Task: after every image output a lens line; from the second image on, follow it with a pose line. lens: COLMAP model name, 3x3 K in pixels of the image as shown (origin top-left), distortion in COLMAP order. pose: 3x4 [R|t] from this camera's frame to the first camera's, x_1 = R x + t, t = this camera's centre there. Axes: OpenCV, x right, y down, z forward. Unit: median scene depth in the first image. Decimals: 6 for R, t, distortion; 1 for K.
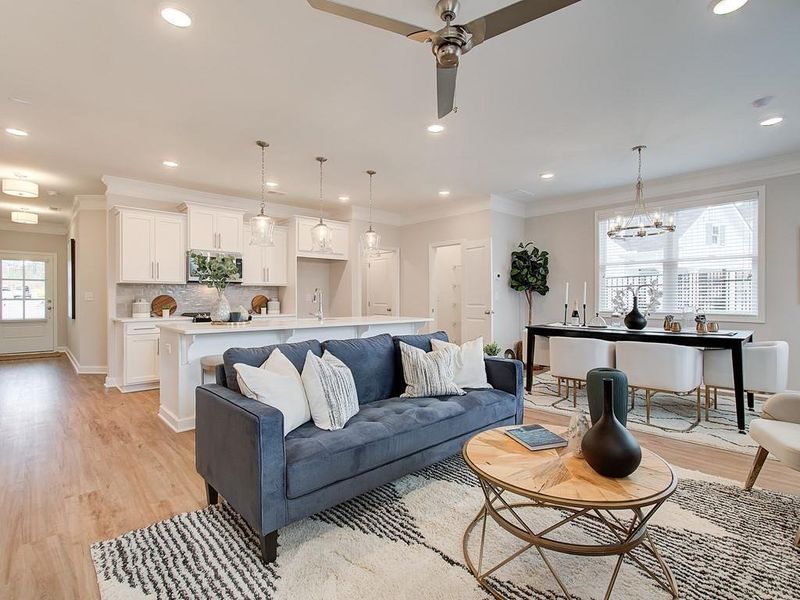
lens RADIAL K [[398.7, 0, 402.1], [0, 398.7, 297.0], [0, 0, 1]] dist [-0.000032, 0.000770]
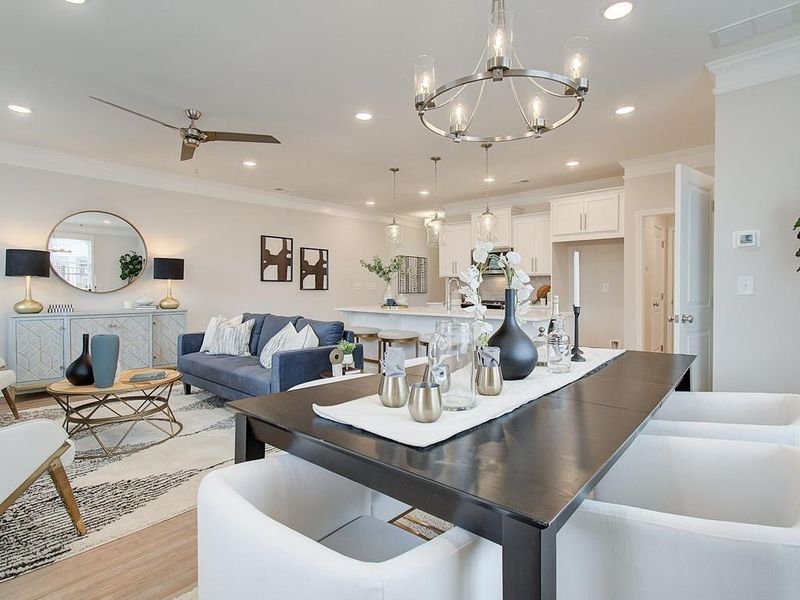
lens RADIAL K [[422.4, 0, 401.1], [0, 422.4, 293.3], [0, 0, 1]] dist [0.006437, 0.000580]
pose [[0.082847, 0.018137, -0.996397, 0.760084], [0.001032, 0.999832, 0.018285, -0.005390], [0.996562, -0.002543, 0.082815, 0.667550]]
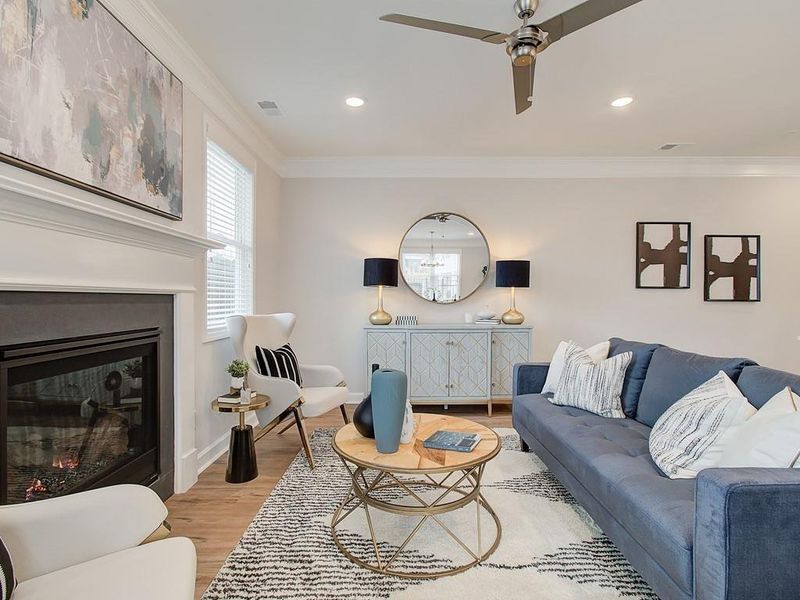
lens RADIAL K [[401.0, 0, 402.7], [0, 401.0, 300.2], [0, 0, 1]] dist [0.010452, 0.000107]
pose [[-0.678852, 0.006615, -0.734245, 0.411245], [0.005047, 0.999978, 0.004342, -0.001238], [0.734257, -0.000758, -0.678871, 0.566248]]
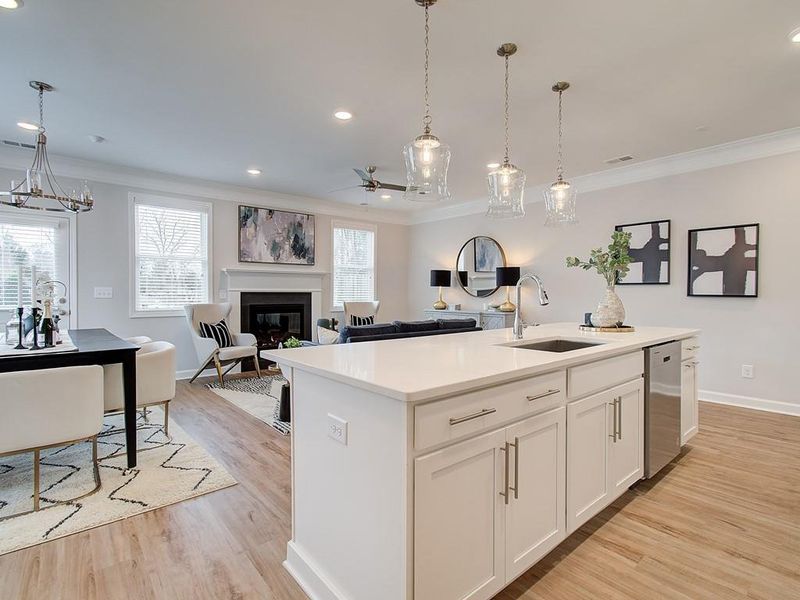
lens RADIAL K [[407.4, 0, 399.1], [0, 407.4, 297.2], [0, 0, 1]] dist [0.000240, 0.000973]
pose [[-0.998895, 0.003425, 0.046872, -0.061215], [0.003775, 0.999966, 0.007391, -0.000227], [-0.046845, 0.007560, -0.998874, 1.304983]]
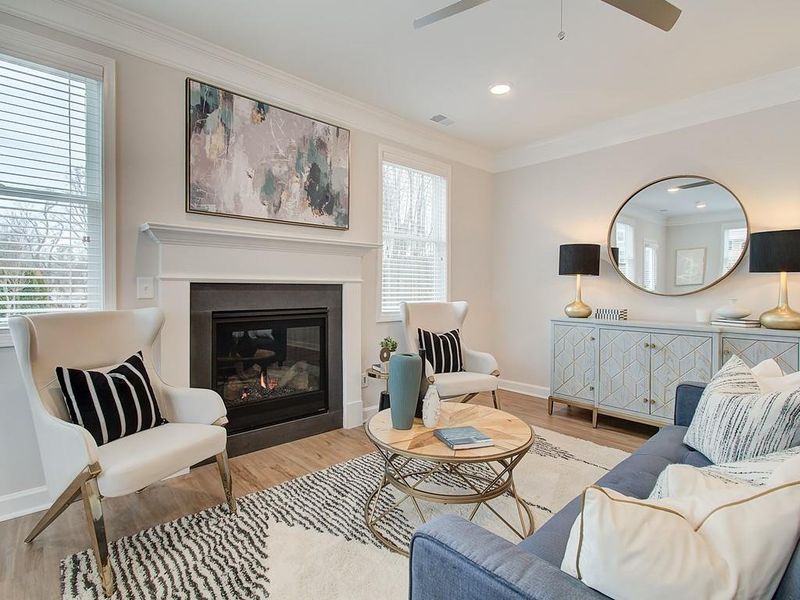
lens RADIAL K [[408.6, 0, 403.2], [0, 408.6, 288.8], [0, 0, 1]] dist [-0.001444, 0.000764]
pose [[-0.999998, -0.001376, 0.001518, 0.168381], [-0.001373, 0.999997, 0.001980, -0.001174], [-0.001520, 0.001978, -0.999997, 0.703322]]
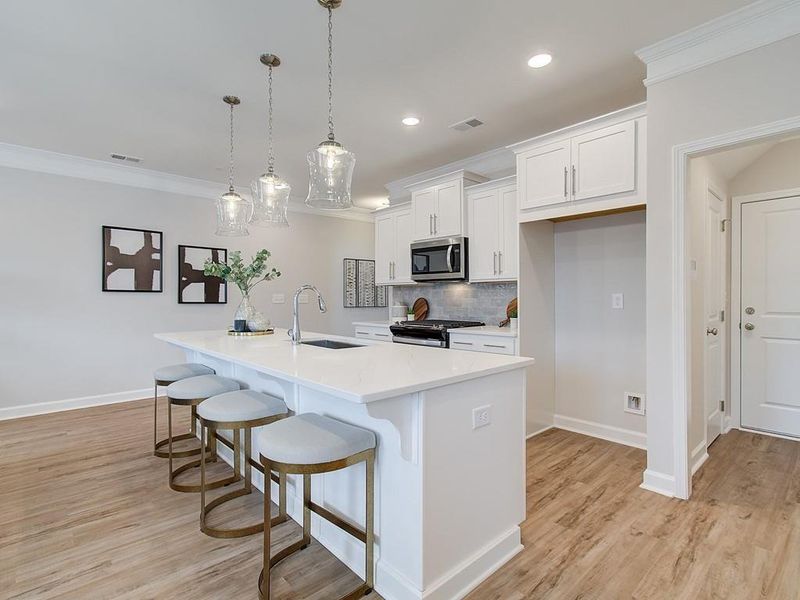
lens RADIAL K [[401.0, 0, 402.7], [0, 401.0, 300.2], [0, 0, 1]] dist [0.010452, 0.000107]
pose [[-0.011357, 0.010794, -0.999877, 0.304479], [0.003220, 0.999937, 0.010758, -0.008837], [0.999930, -0.003097, -0.011391, 0.980407]]
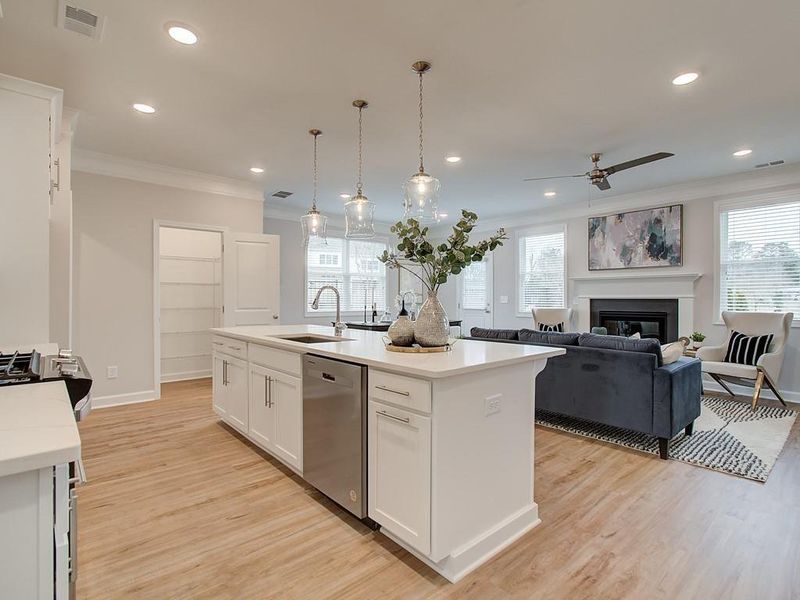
lens RADIAL K [[394.9, 0, 400.0], [0, 394.9, 300.0], [0, 0, 1]] dist [0.001069, -0.001214]
pose [[0.030353, 0.001602, 0.999538, -0.734431], [-0.004654, 0.999988, -0.001462, 0.000058], [-0.999528, -0.004608, 0.030360, 0.745845]]
